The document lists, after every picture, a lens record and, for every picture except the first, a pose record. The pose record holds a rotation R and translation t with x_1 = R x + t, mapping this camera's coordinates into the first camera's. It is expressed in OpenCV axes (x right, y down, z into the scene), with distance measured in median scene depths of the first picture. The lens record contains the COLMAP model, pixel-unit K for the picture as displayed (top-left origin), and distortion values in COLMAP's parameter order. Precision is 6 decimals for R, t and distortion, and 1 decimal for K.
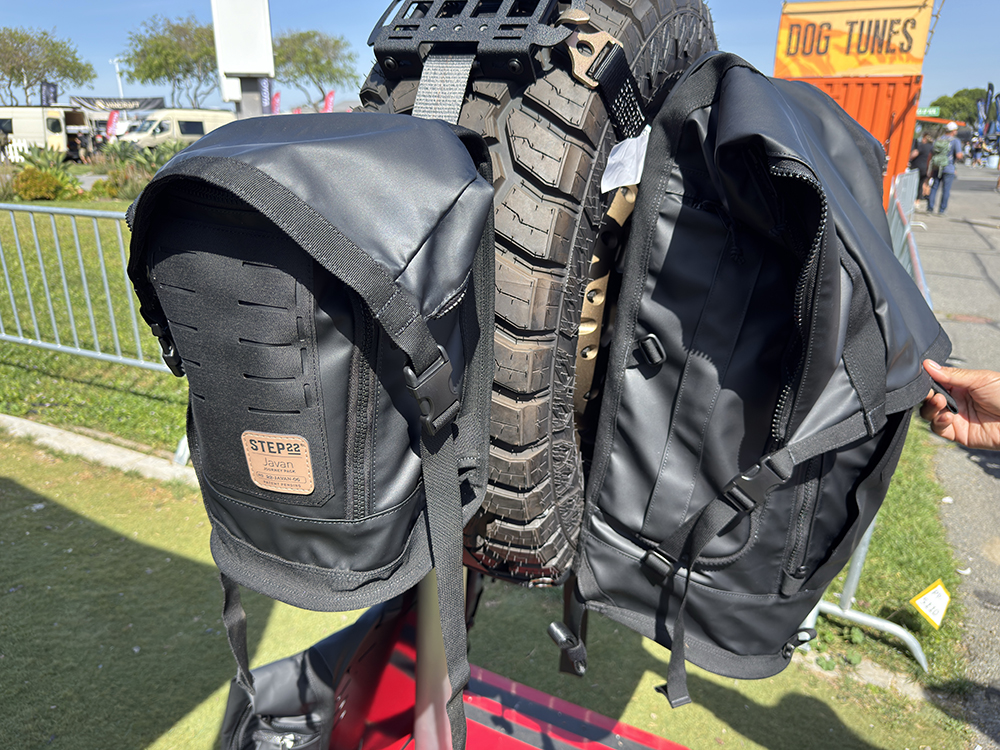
lens RADIAL K [[724.8, 0, 500.0], [0, 724.8, 375.0], [0, 0, 1]] dist [0.040127, -0.068147]
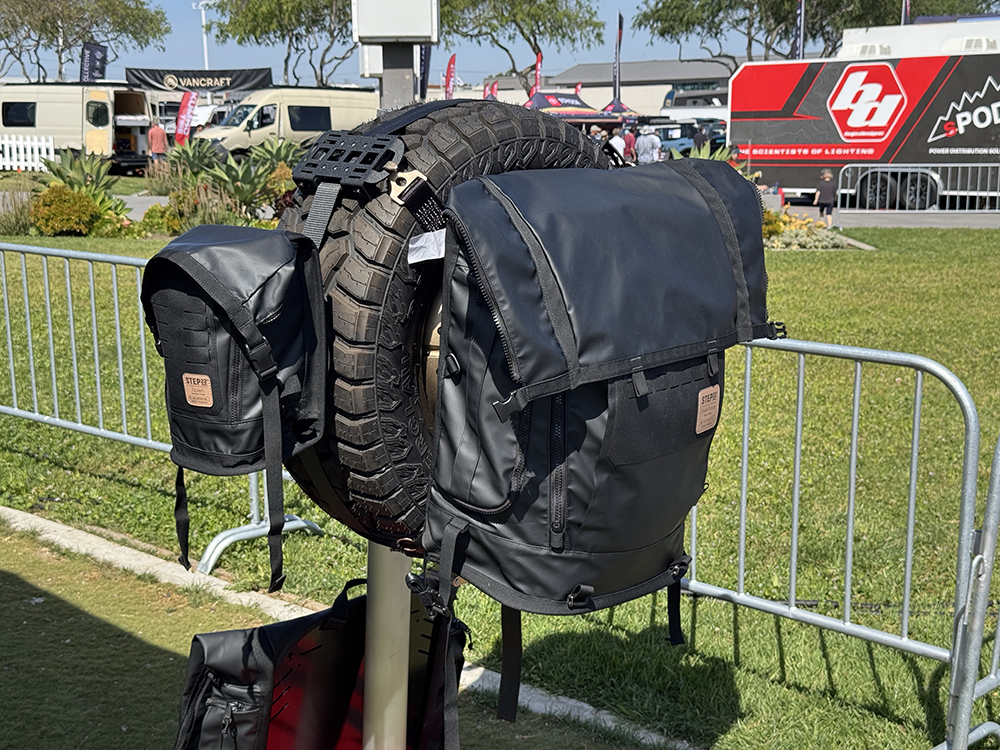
lens RADIAL K [[1422.5, 0, 500.0], [0, 1422.5, 375.0], [0, 0, 1]] dist [0.338250, -1.215669]
pose [[0.966542, 0.037829, -0.253704, 0.203446], [-0.073414, 0.988488, -0.132296, 0.072585], [0.245778, 0.146495, 0.958192, -0.353236]]
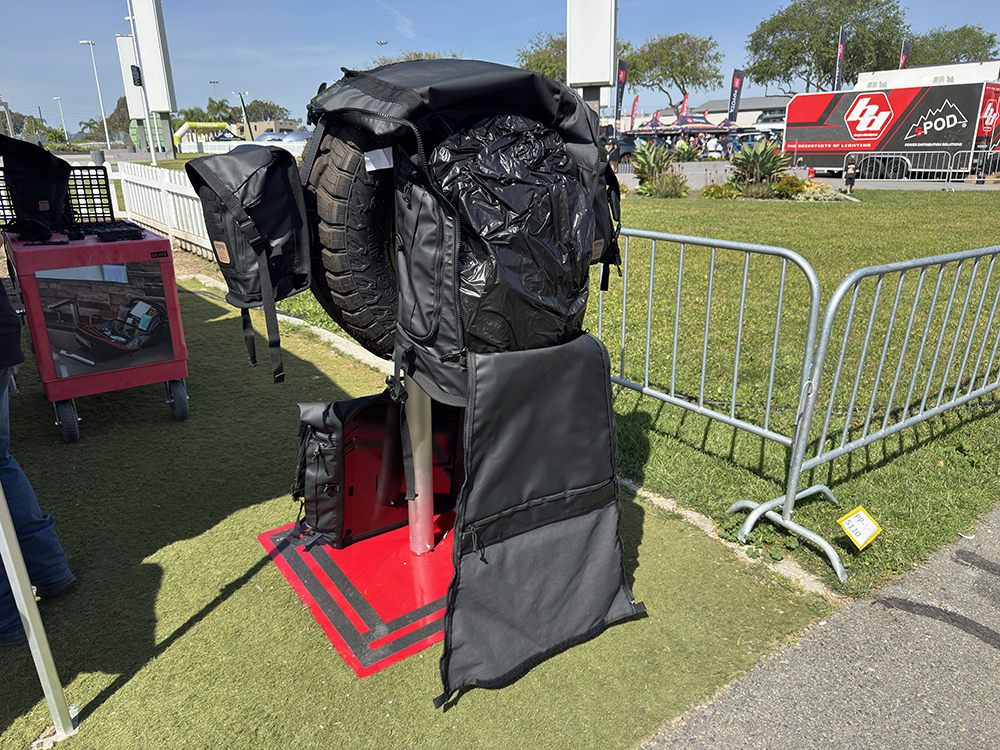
lens RADIAL K [[724.8, 0, 500.0], [0, 724.8, 375.0], [0, 0, 1]] dist [0.040127, -0.068147]
pose [[0.886945, 0.120796, -0.445799, 0.299403], [-0.120875, 0.992262, 0.028382, 0.054882], [0.445778, 0.028713, 0.894683, -0.173313]]
